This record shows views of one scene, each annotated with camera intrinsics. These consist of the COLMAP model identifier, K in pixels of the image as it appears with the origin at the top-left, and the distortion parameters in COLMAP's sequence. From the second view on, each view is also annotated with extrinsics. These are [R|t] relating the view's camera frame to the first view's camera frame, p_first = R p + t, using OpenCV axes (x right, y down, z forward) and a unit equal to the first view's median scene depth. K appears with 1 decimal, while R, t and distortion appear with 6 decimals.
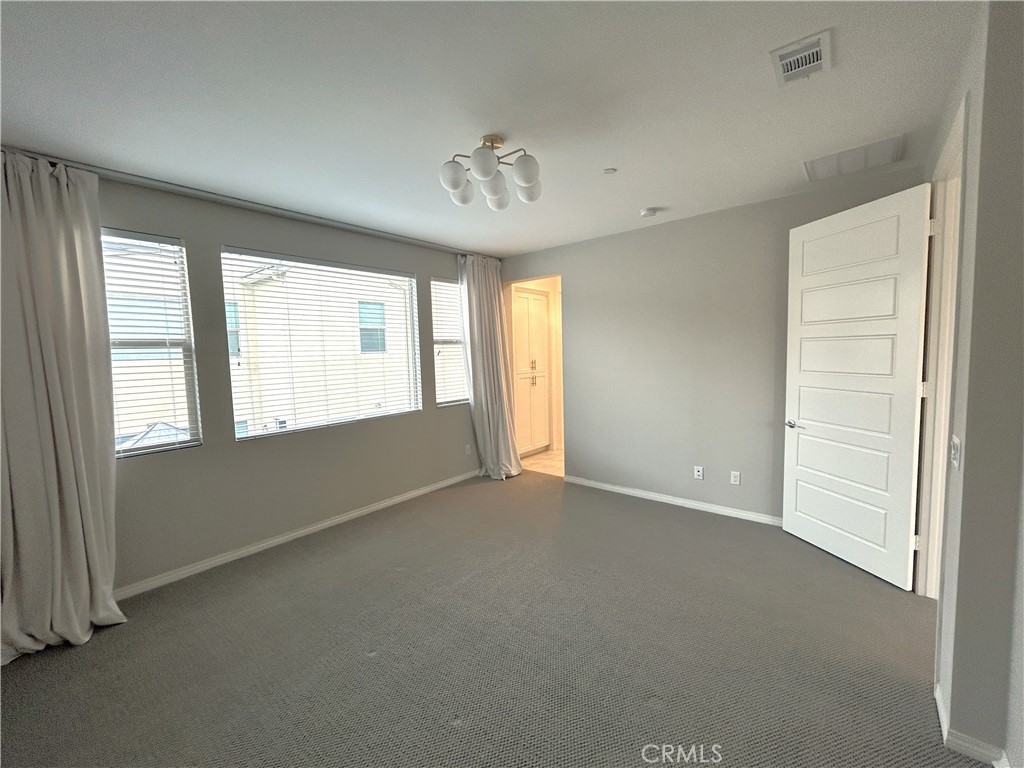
lens RADIAL K [[416.2, 0, 510.8], [0, 416.2, 382.4], [0, 0, 1]] dist [-0.001265, 0.000231]
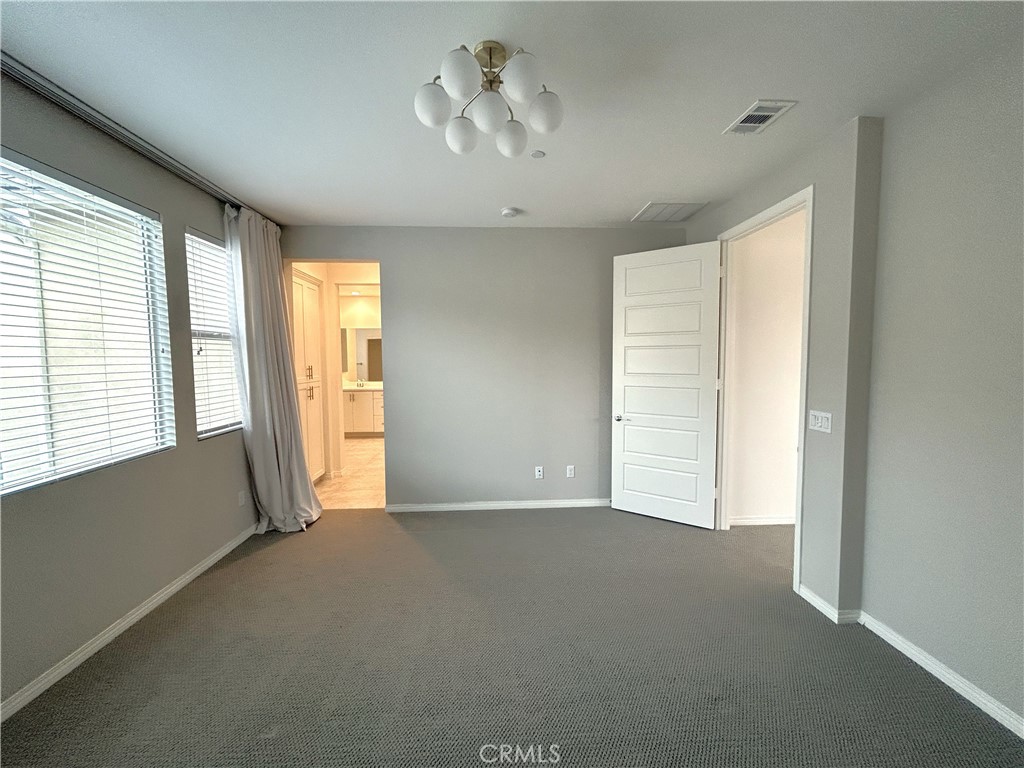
lens RADIAL K [[416.2, 0, 510.8], [0, 416.2, 382.4], [0, 0, 1]] dist [-0.001265, 0.000231]
pose [[0.728802, -0.018244, 0.684481, -0.266341], [0.038158, 0.999174, -0.013998, 0.001895], [-0.683660, 0.036320, 0.728896, 0.237022]]
